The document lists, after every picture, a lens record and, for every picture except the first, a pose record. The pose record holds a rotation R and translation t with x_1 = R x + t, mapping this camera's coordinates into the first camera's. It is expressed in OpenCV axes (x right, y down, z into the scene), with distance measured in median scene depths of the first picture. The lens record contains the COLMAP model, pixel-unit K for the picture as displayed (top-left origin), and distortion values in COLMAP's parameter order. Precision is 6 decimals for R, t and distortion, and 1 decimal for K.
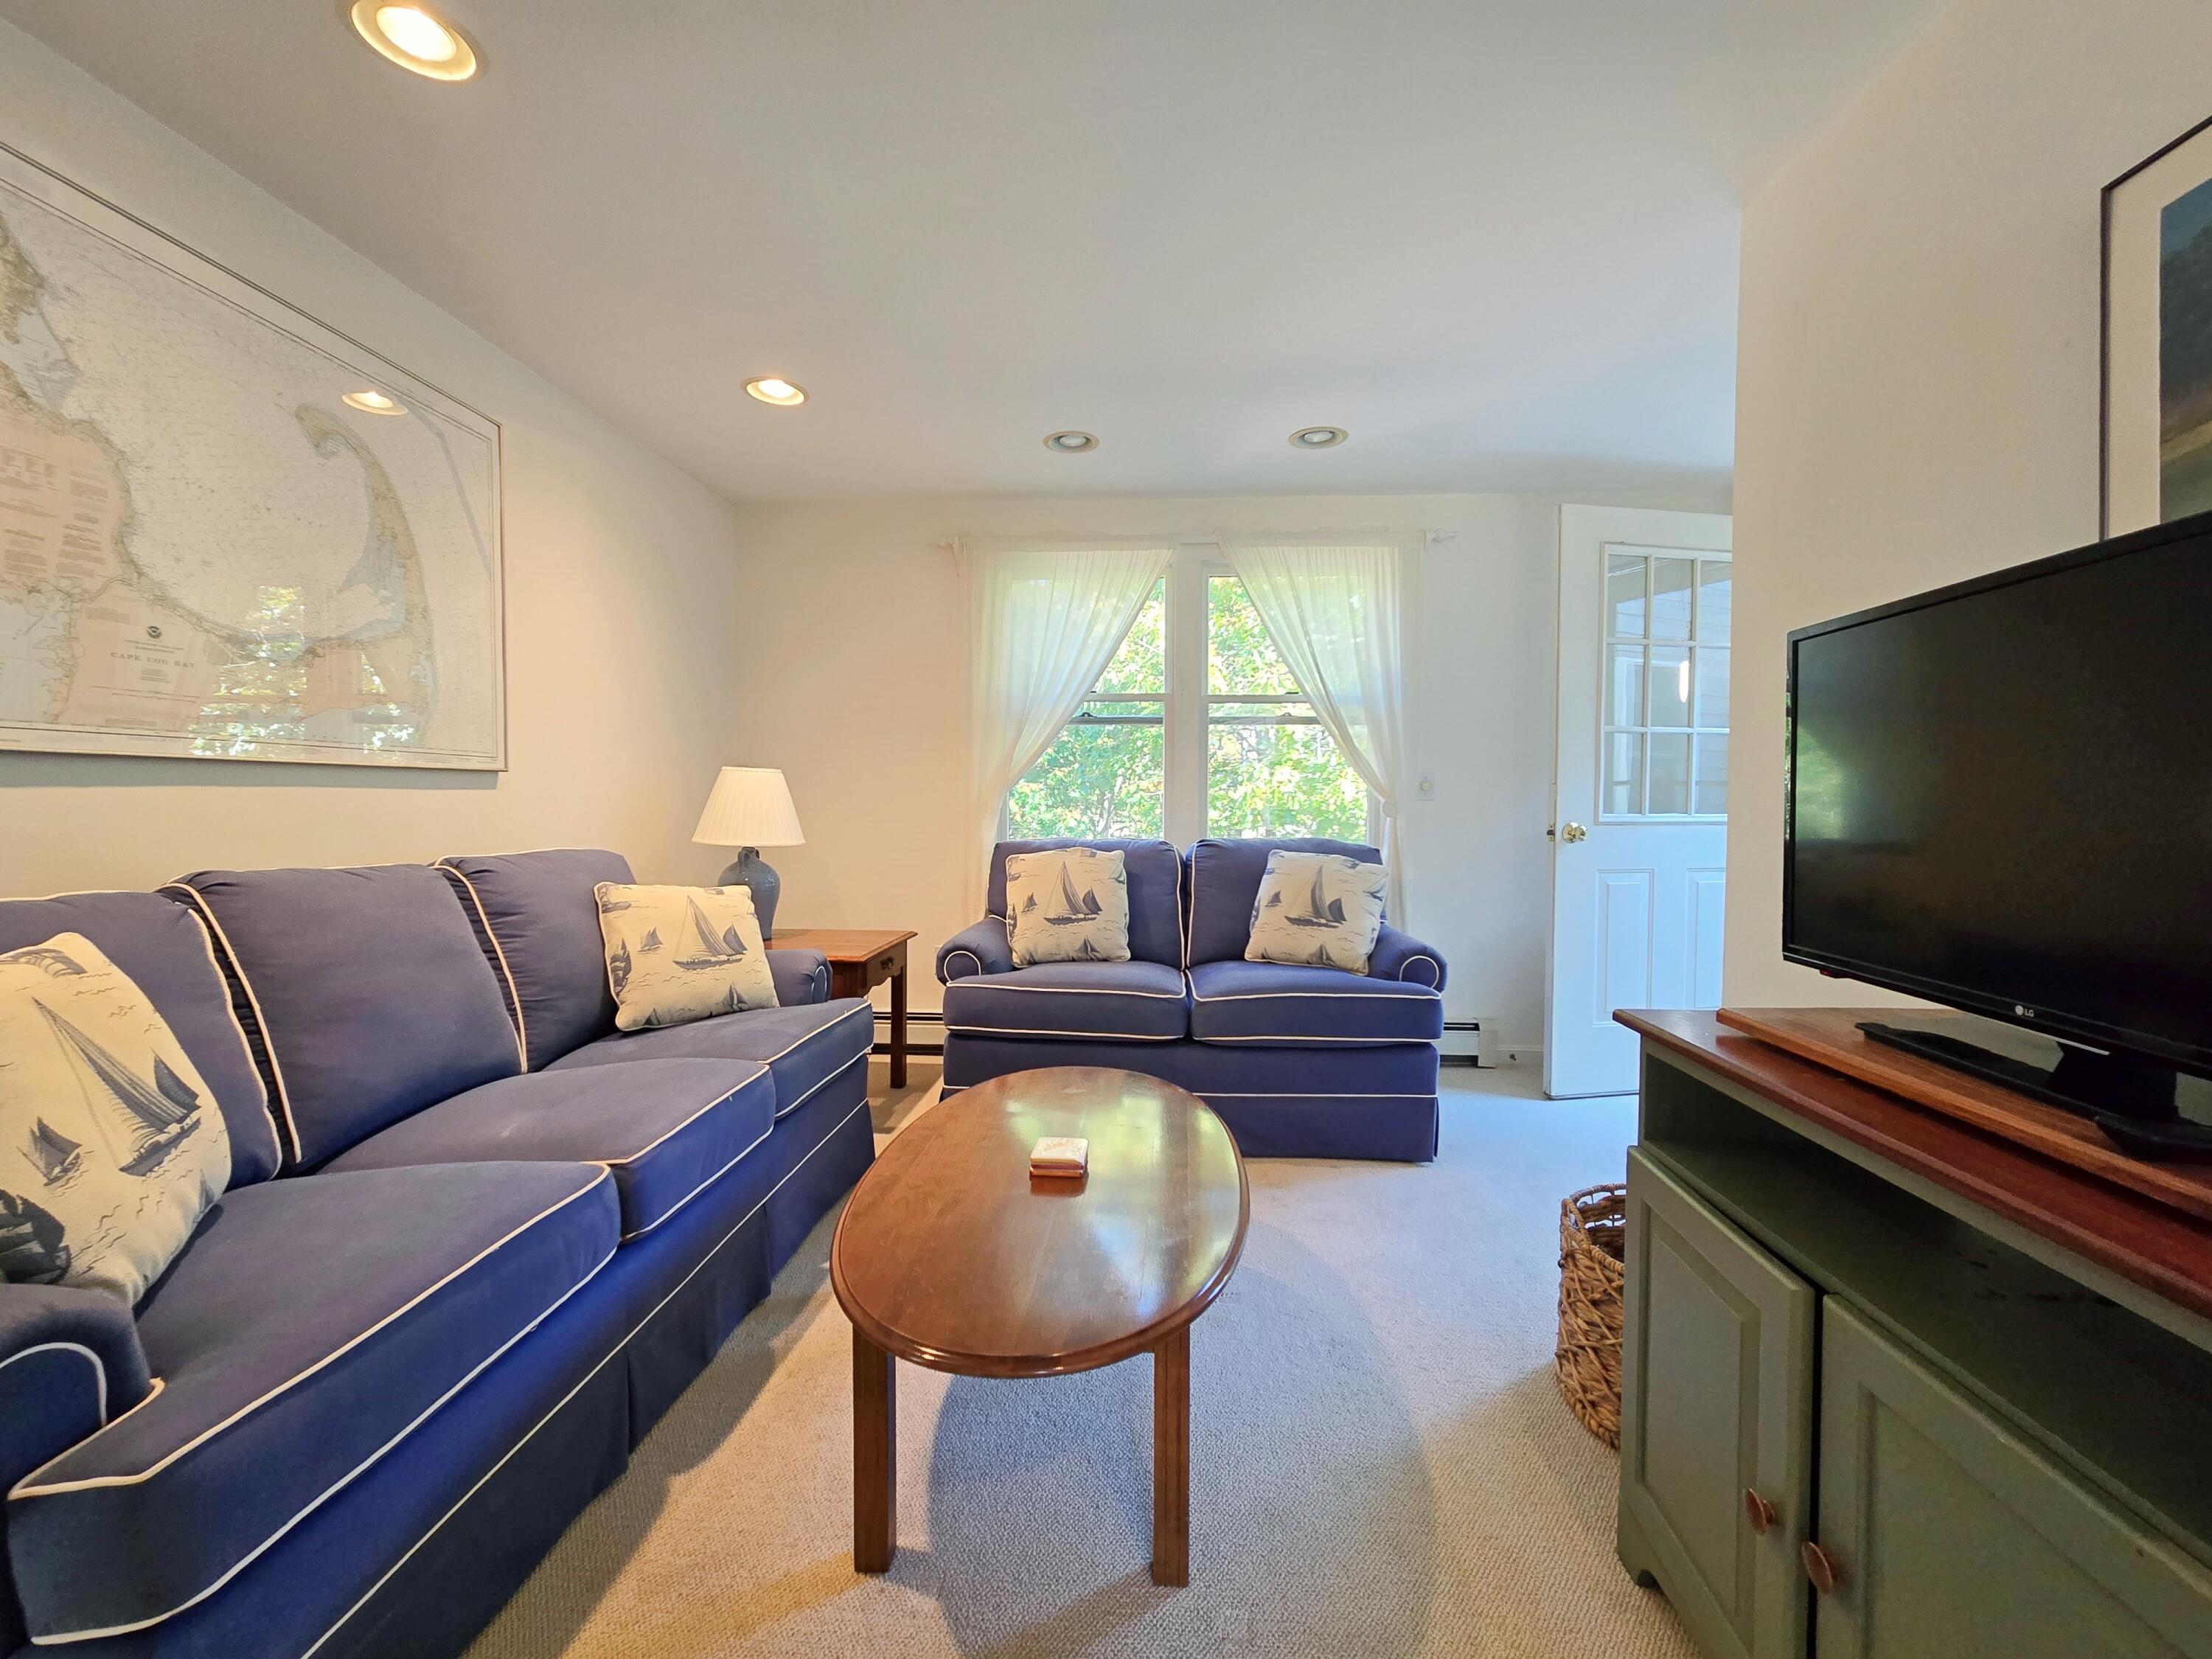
lens RADIAL K [[905.2, 0, 1110.2], [0, 905.2, 825.5], [0, 0, 1]] dist [-0.000192, 0.000435]
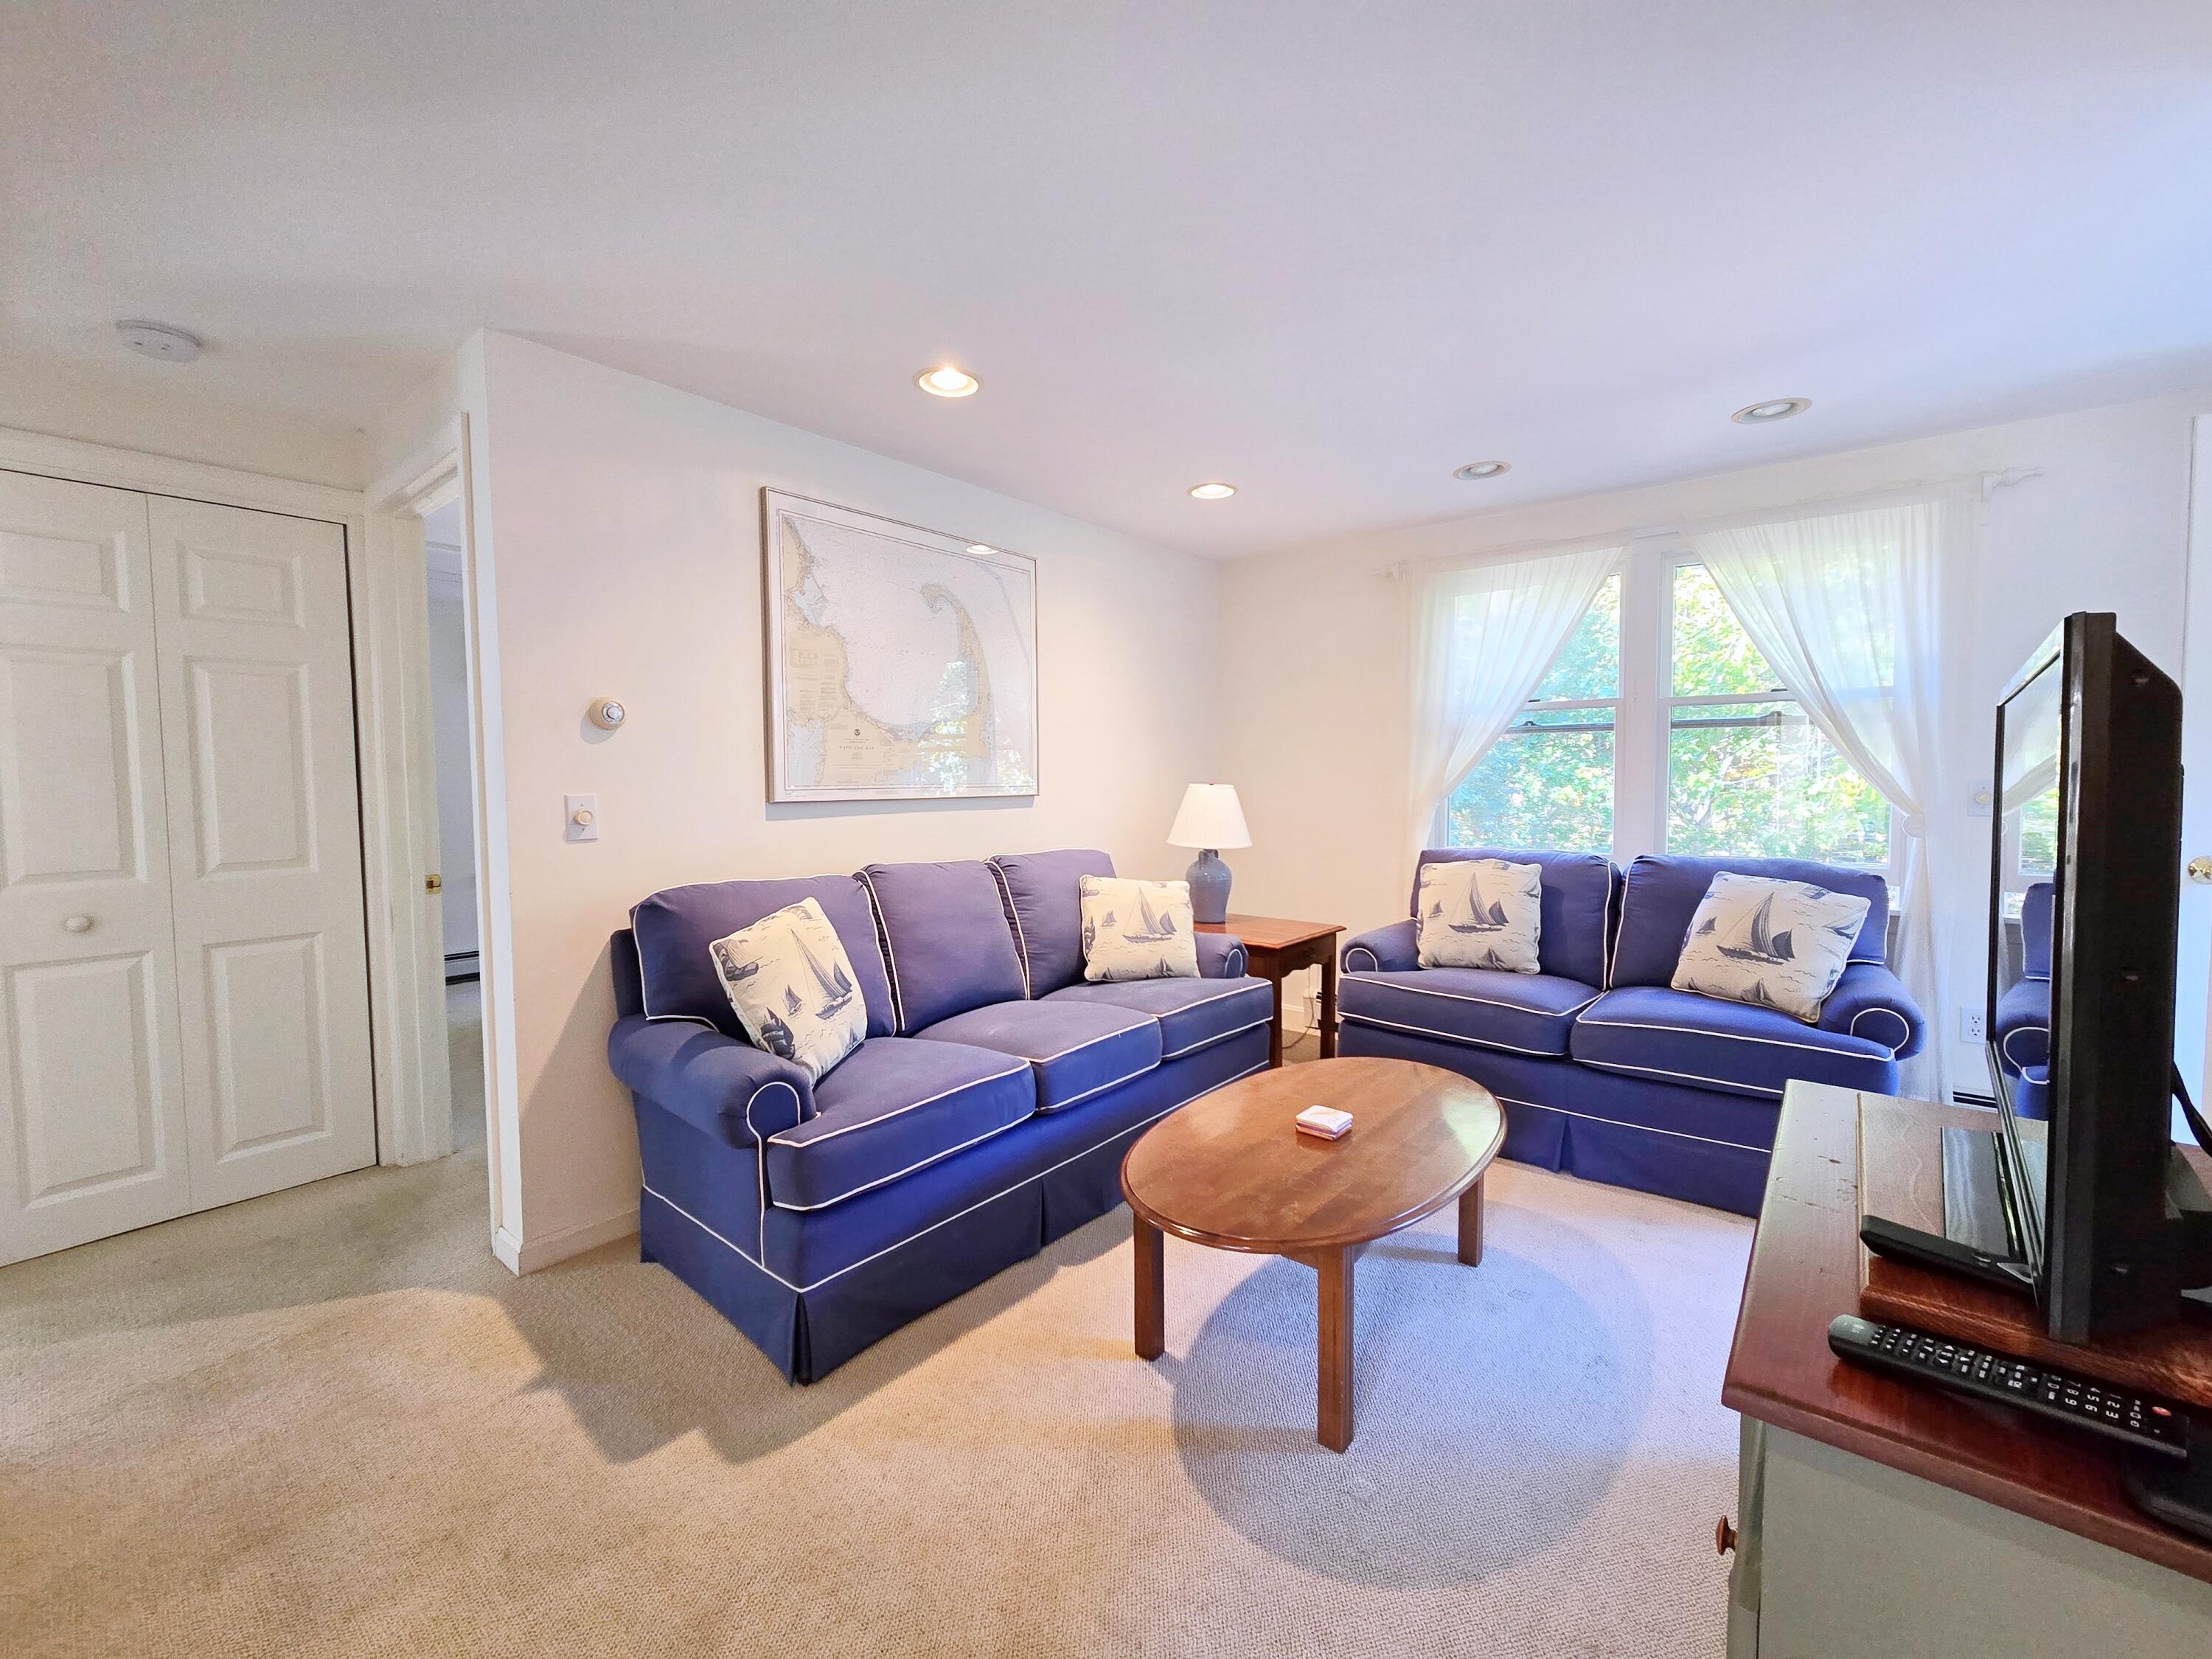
lens RADIAL K [[905.2, 0, 1106.1], [0, 905.2, 820.9], [0, 0, 1]] dist [-0.000192, 0.000435]
pose [[0.810094, 0.019390, -0.585980, 0.305053], [-0.008469, 0.999736, 0.021373, -0.054239], [0.586239, -0.012351, 0.810044, -0.135625]]
